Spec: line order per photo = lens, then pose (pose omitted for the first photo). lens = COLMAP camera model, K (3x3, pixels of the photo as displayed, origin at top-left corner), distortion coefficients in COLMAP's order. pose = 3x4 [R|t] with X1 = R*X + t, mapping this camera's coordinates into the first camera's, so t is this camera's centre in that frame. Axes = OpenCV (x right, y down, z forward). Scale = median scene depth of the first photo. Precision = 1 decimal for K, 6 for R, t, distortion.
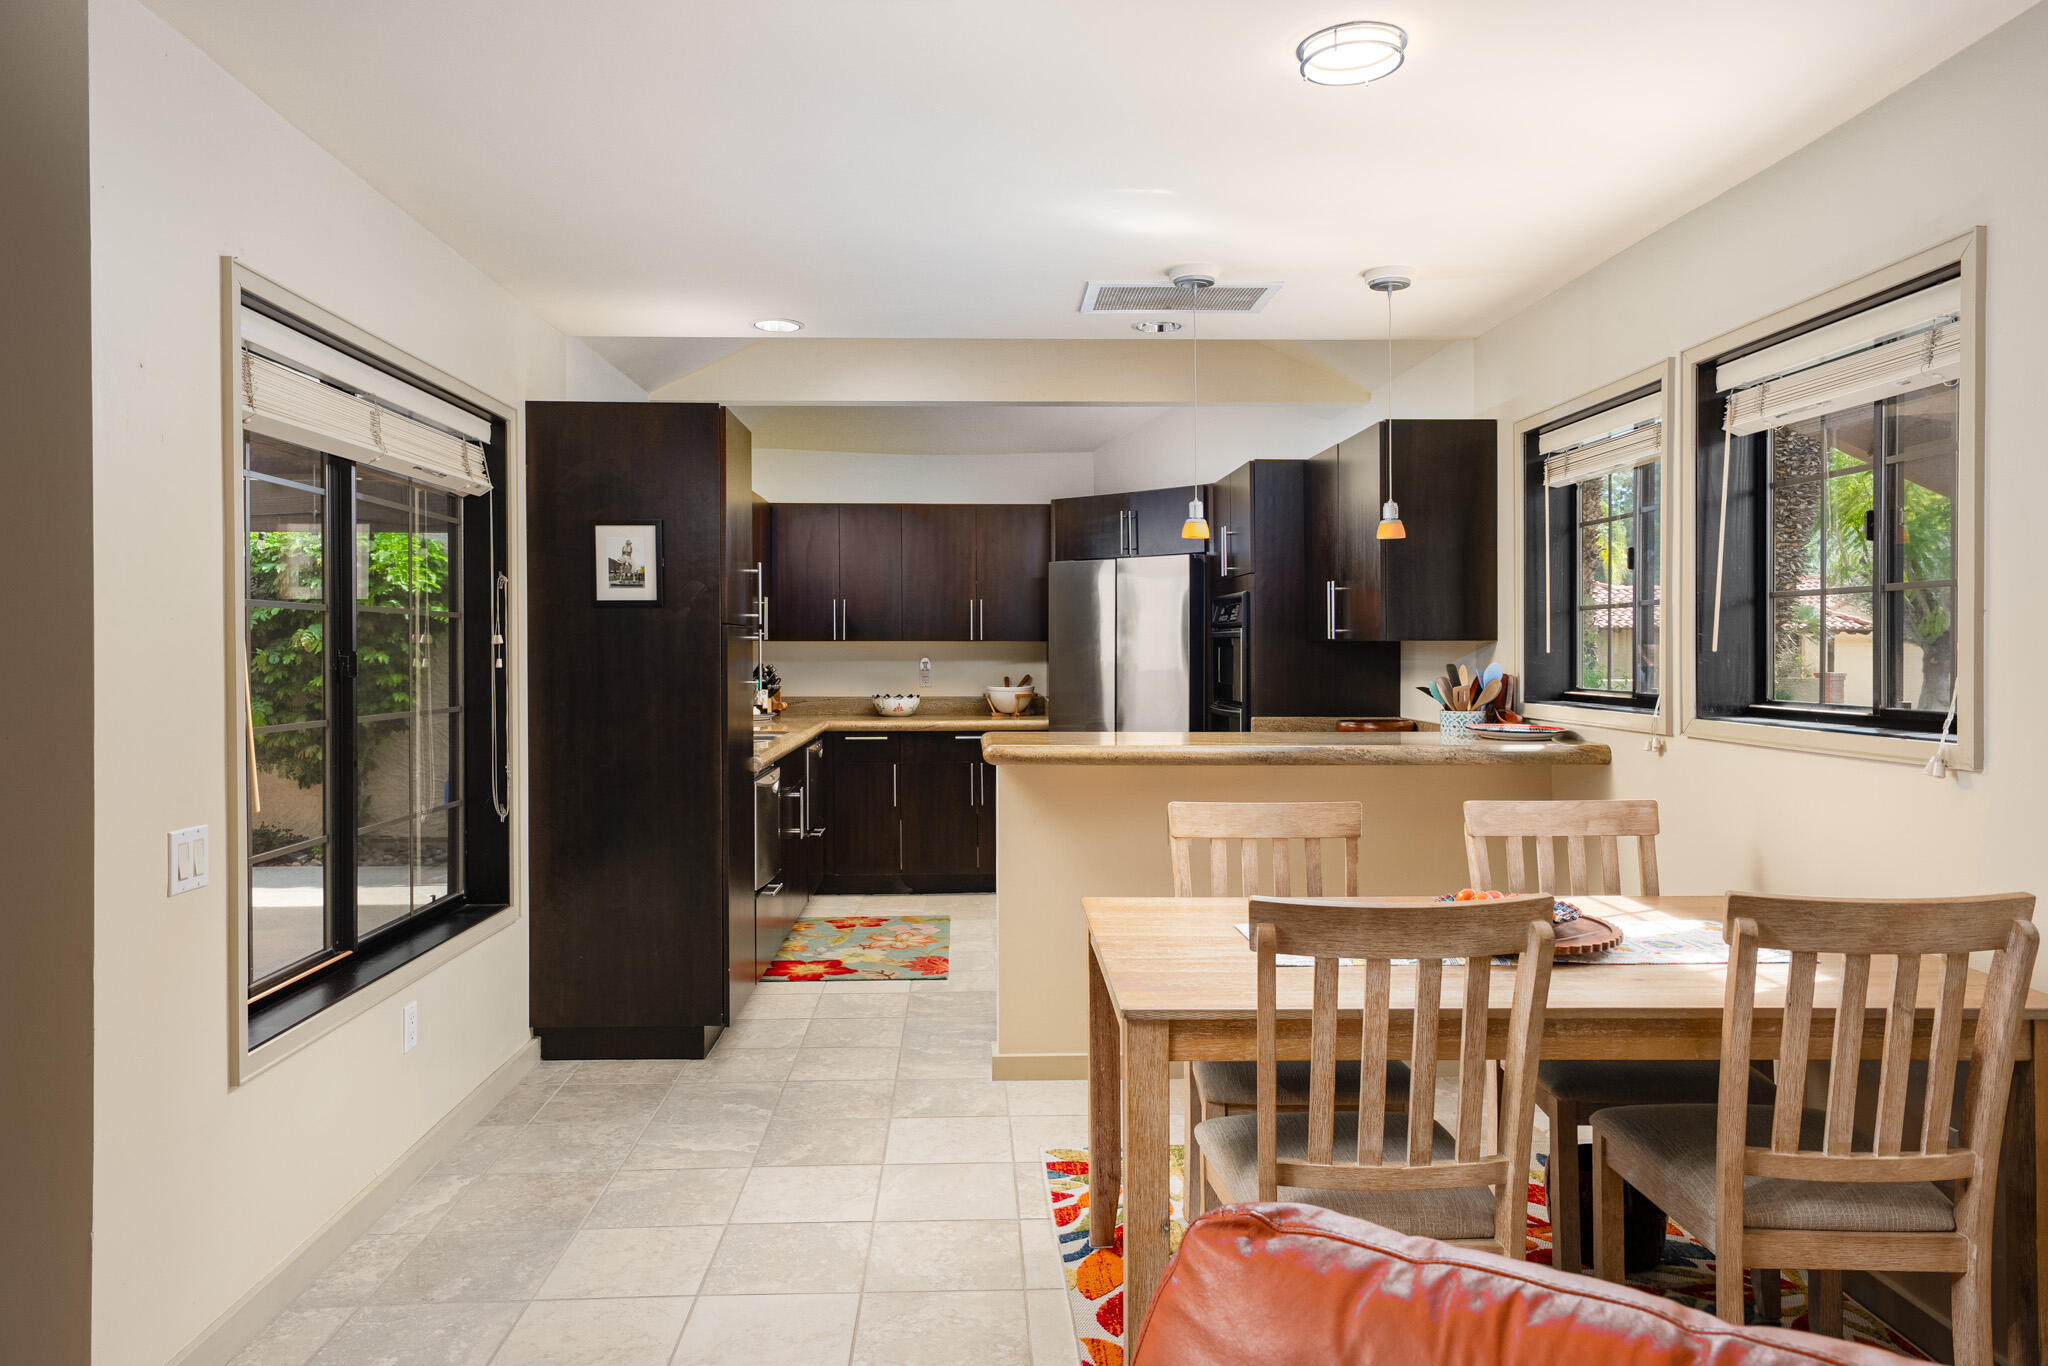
lens RADIAL K [[1330.7, 0, 1024.0], [0, 1330.7, 683.0], [0, 0, 1]] dist [0.003340, 0.000085]
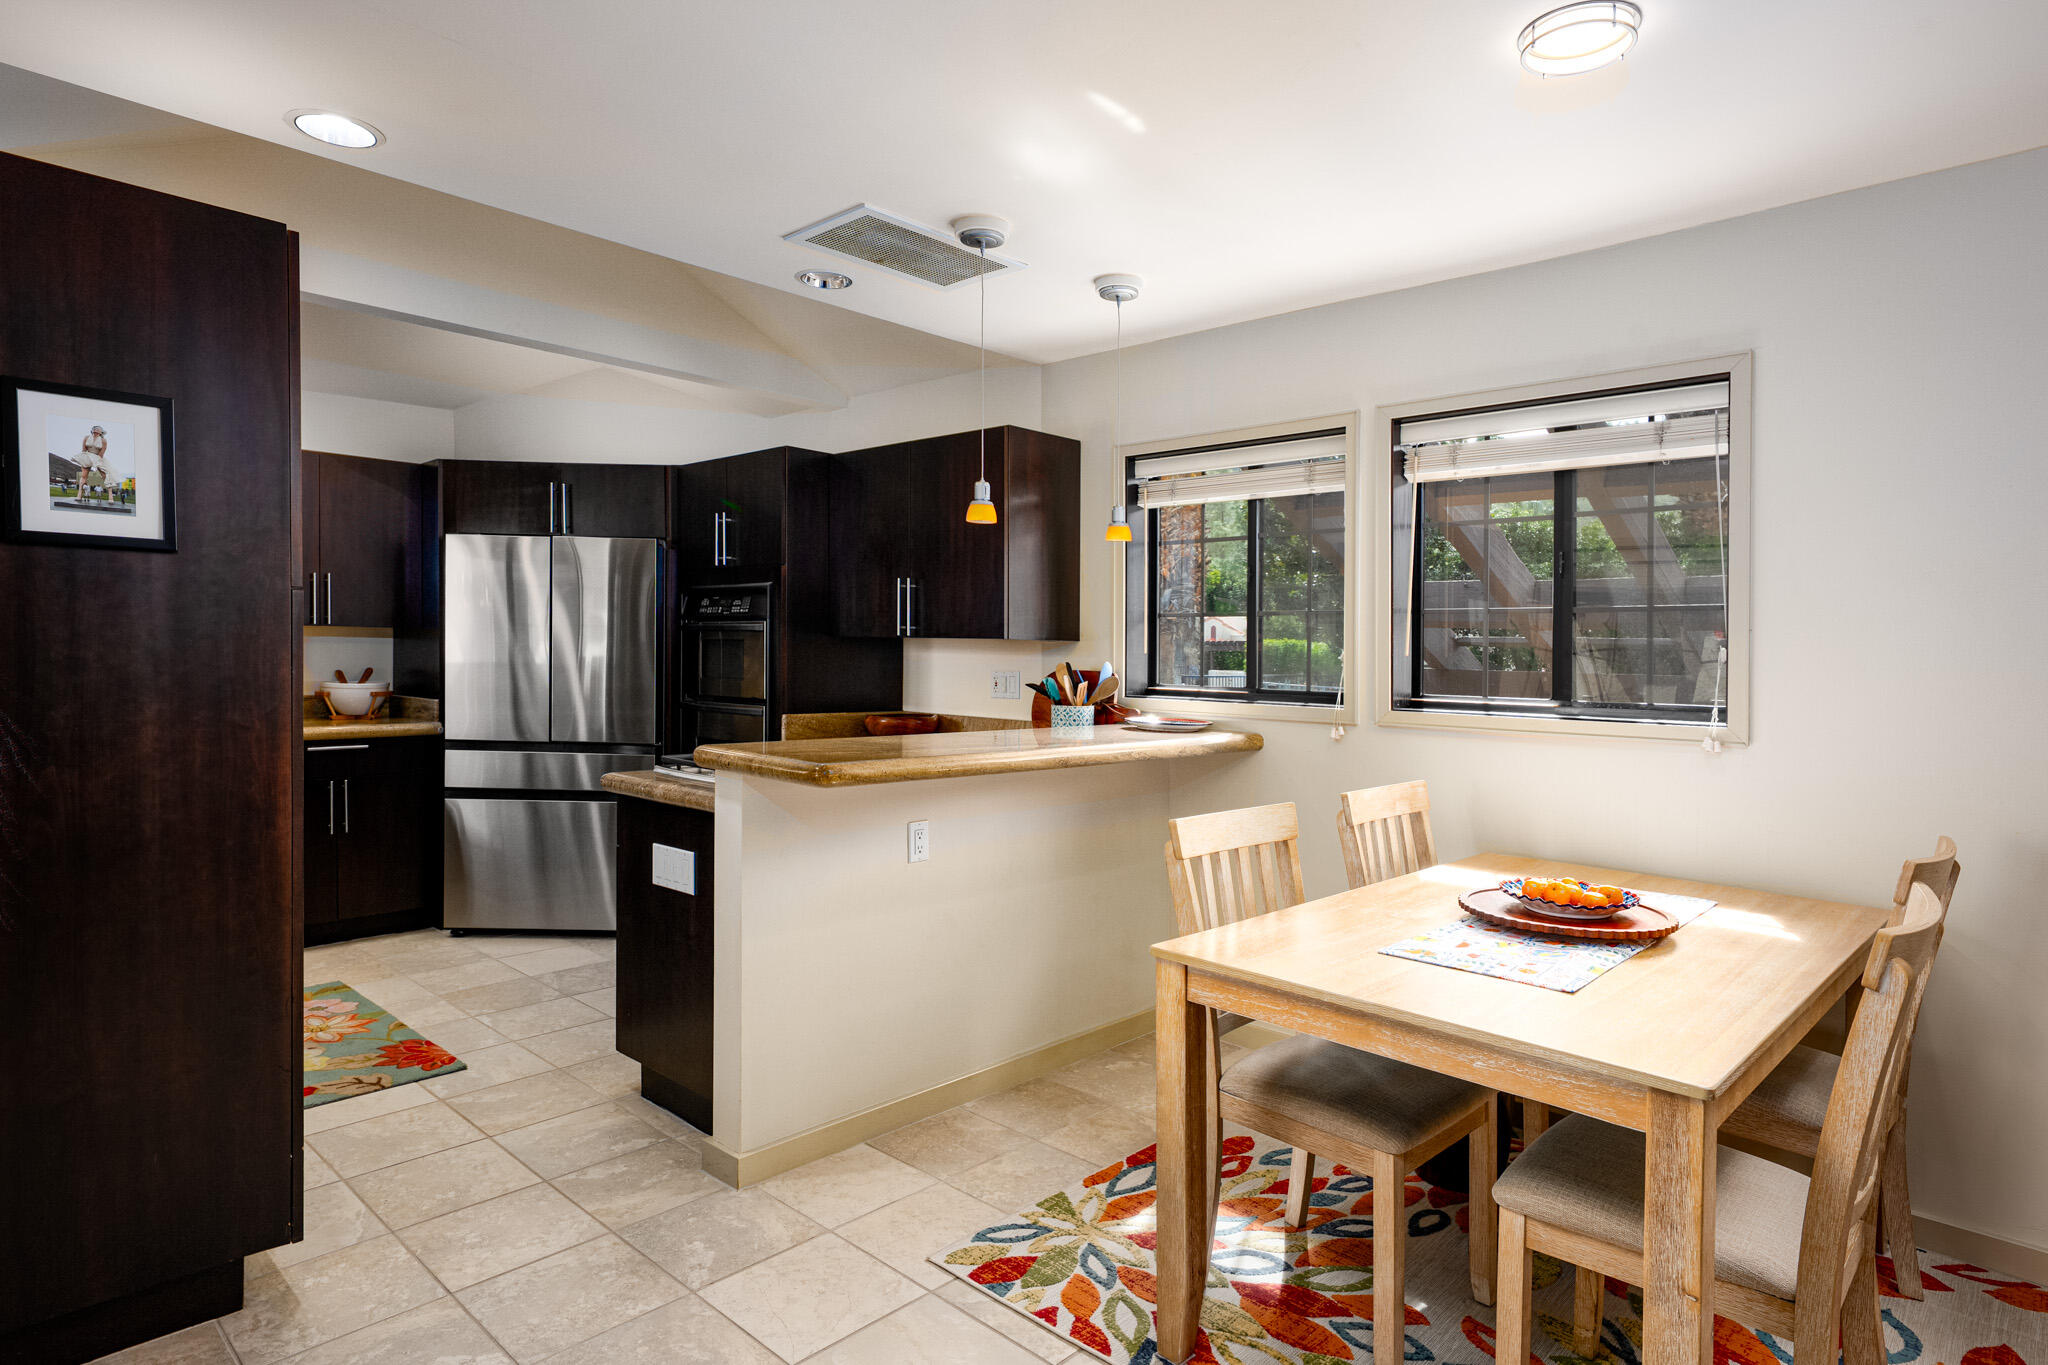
lens RADIAL K [[1123.8, 0, 1024.0], [0, 1123.8, 682.5], [0, 0, 1]] dist [0.012820, -0.001203]
pose [[0.710466, -0.003635, 0.703722, -0.355329], [-0.001347, 0.999978, 0.006526, -0.004711], [-0.703730, -0.005584, 0.710446, 0.395280]]
